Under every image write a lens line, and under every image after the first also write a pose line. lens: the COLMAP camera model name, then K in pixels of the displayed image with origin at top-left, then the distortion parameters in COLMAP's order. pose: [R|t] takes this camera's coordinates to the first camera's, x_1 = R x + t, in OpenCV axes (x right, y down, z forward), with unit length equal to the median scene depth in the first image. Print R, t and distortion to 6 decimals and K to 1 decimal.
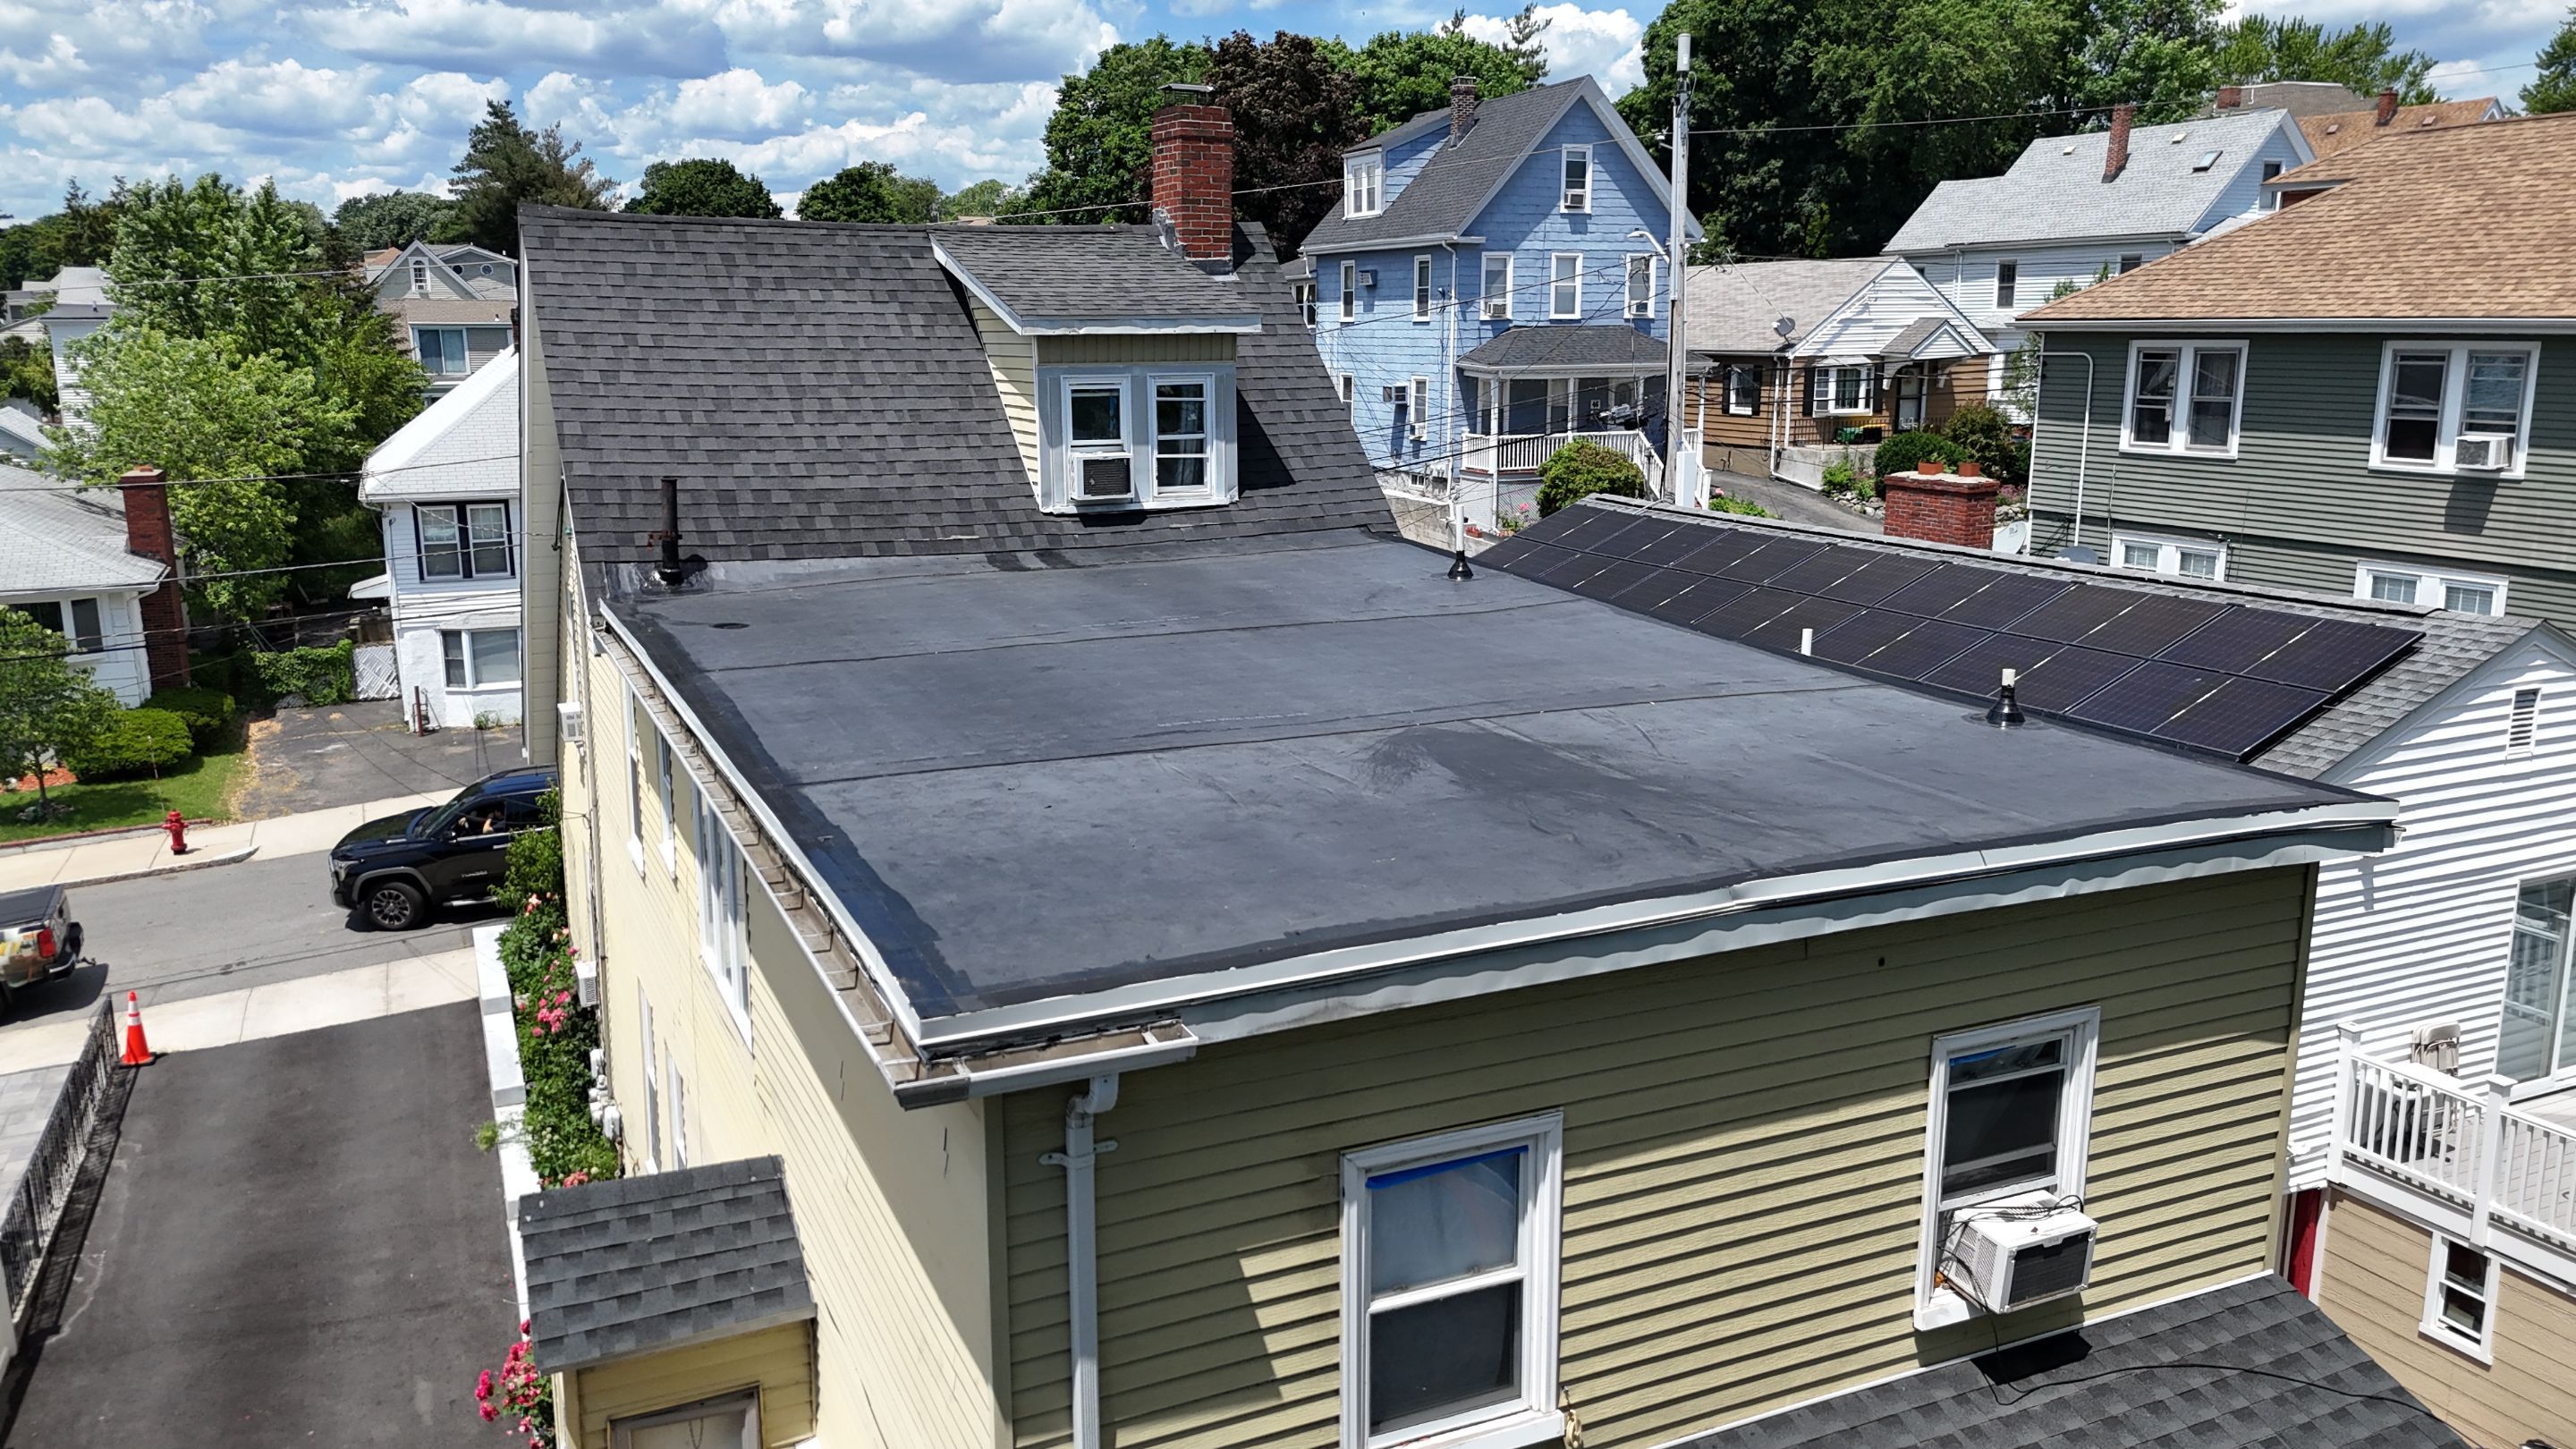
lens RADIAL K [[1904.8, 0, 1310.0], [0, 1904.8, 735.9], [0, 0, 1]] dist [0.048514, -0.038701]
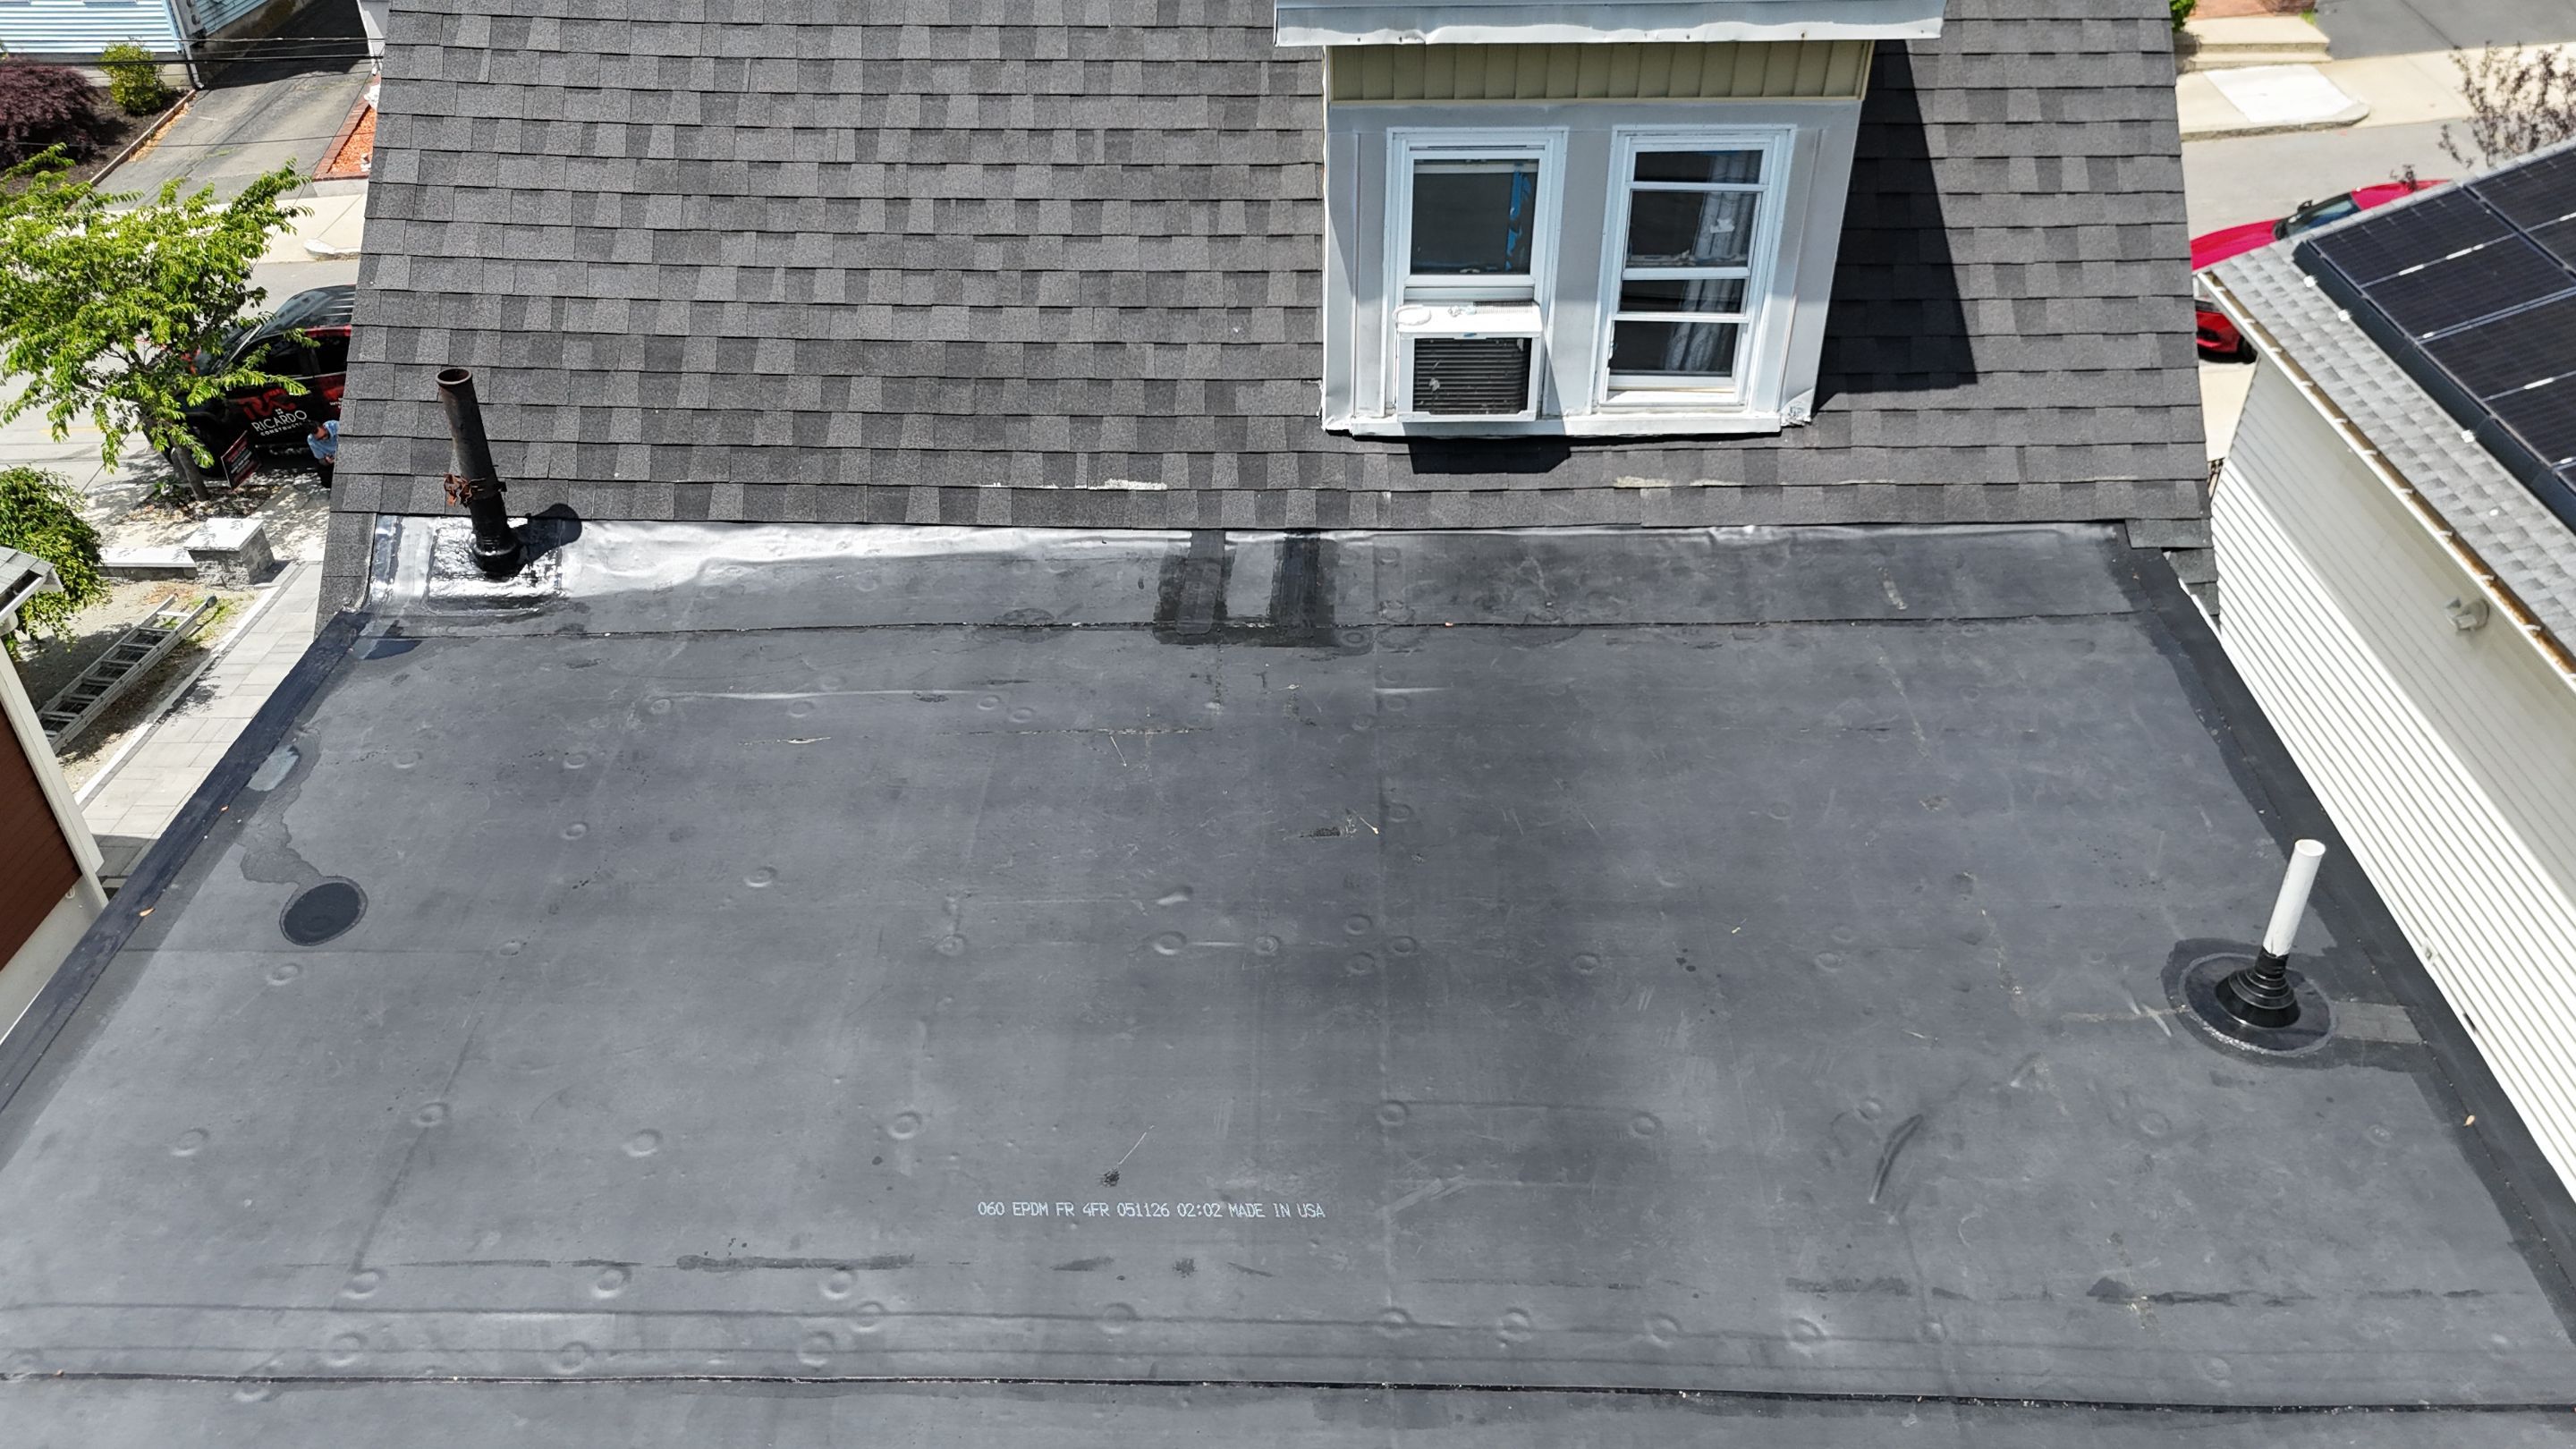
lens RADIAL K [[1904.8, 0, 1280.4], [0, 1904.8, 726.9], [0, 0, 1]] dist [0.048514, -0.038701]
pose [[0.889245, 0.261915, -0.375025, 0.036681], [-0.089406, 0.903555, 0.419041, -0.239145], [0.448609, -0.339101, 0.826899, 0.595364]]
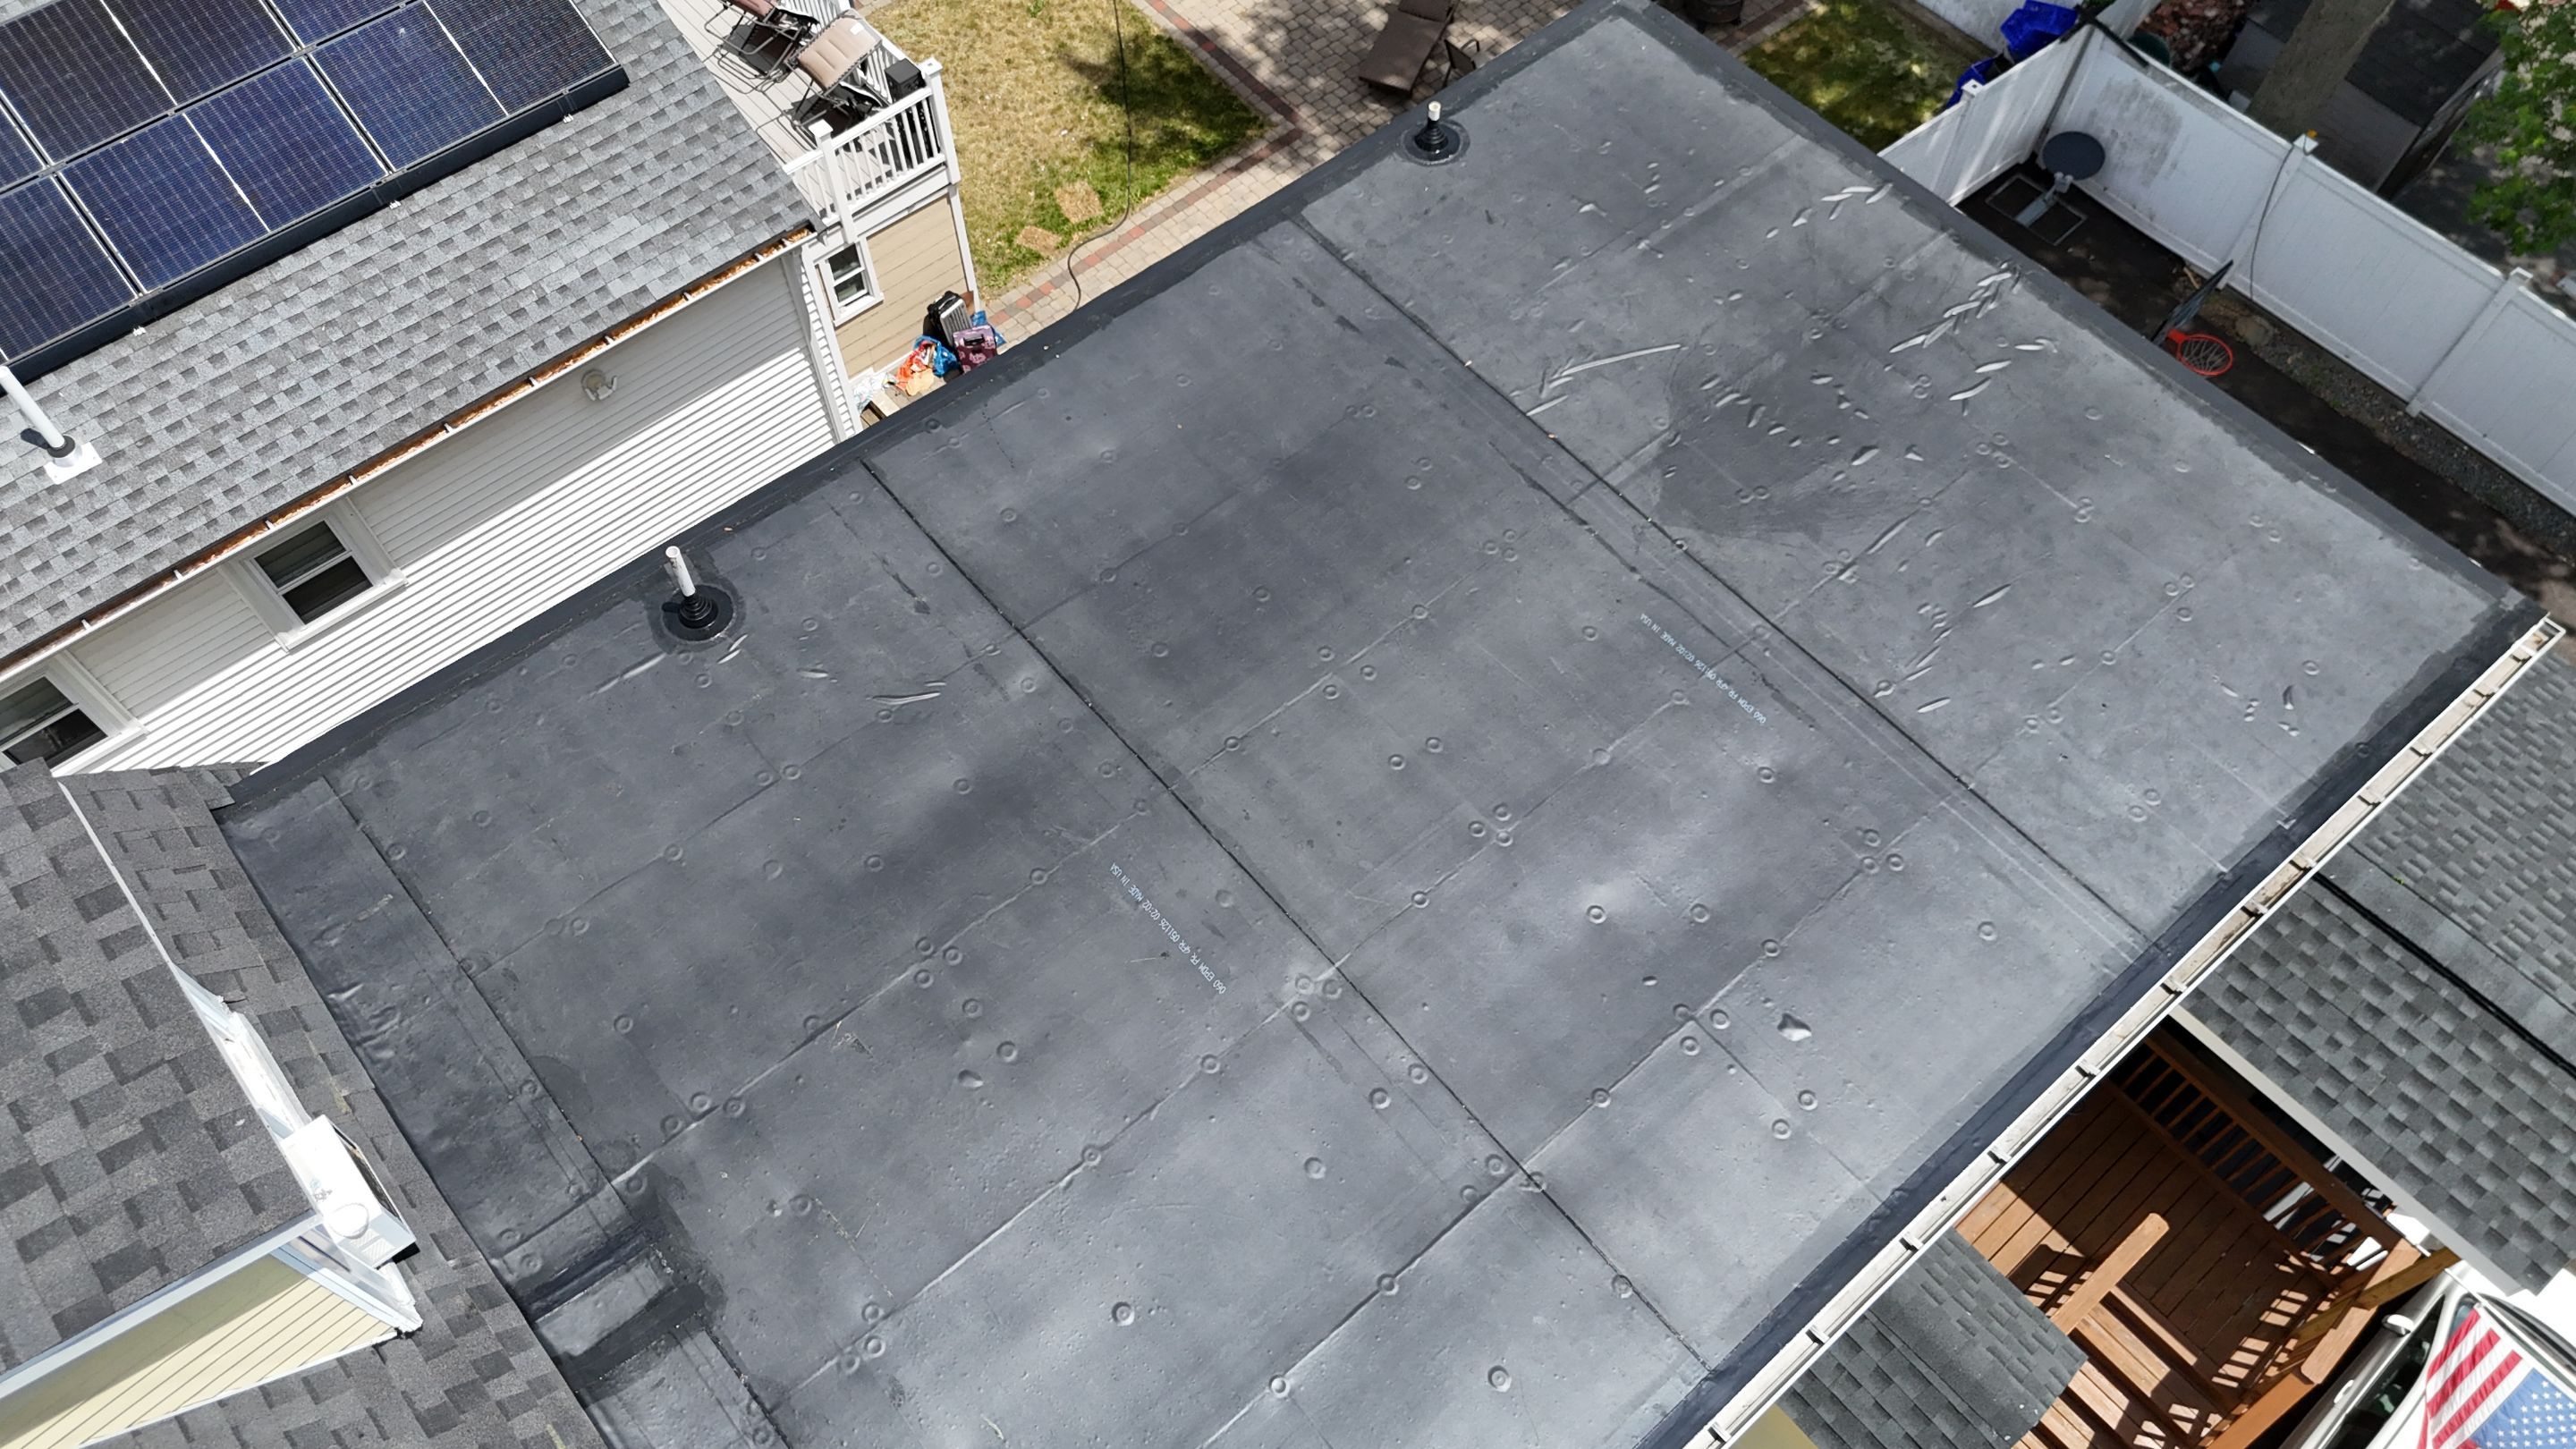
lens RADIAL K [[1904.8, 0, 1286.3], [0, 1904.8, 729.8], [0, 0, 1]] dist [0.048514, -0.038701]
pose [[-0.251549, -0.829013, 0.499461, -0.307654], [0.204734, 0.458798, 0.864632, -0.547723], [-0.945942, 0.319754, 0.054317, 0.720125]]
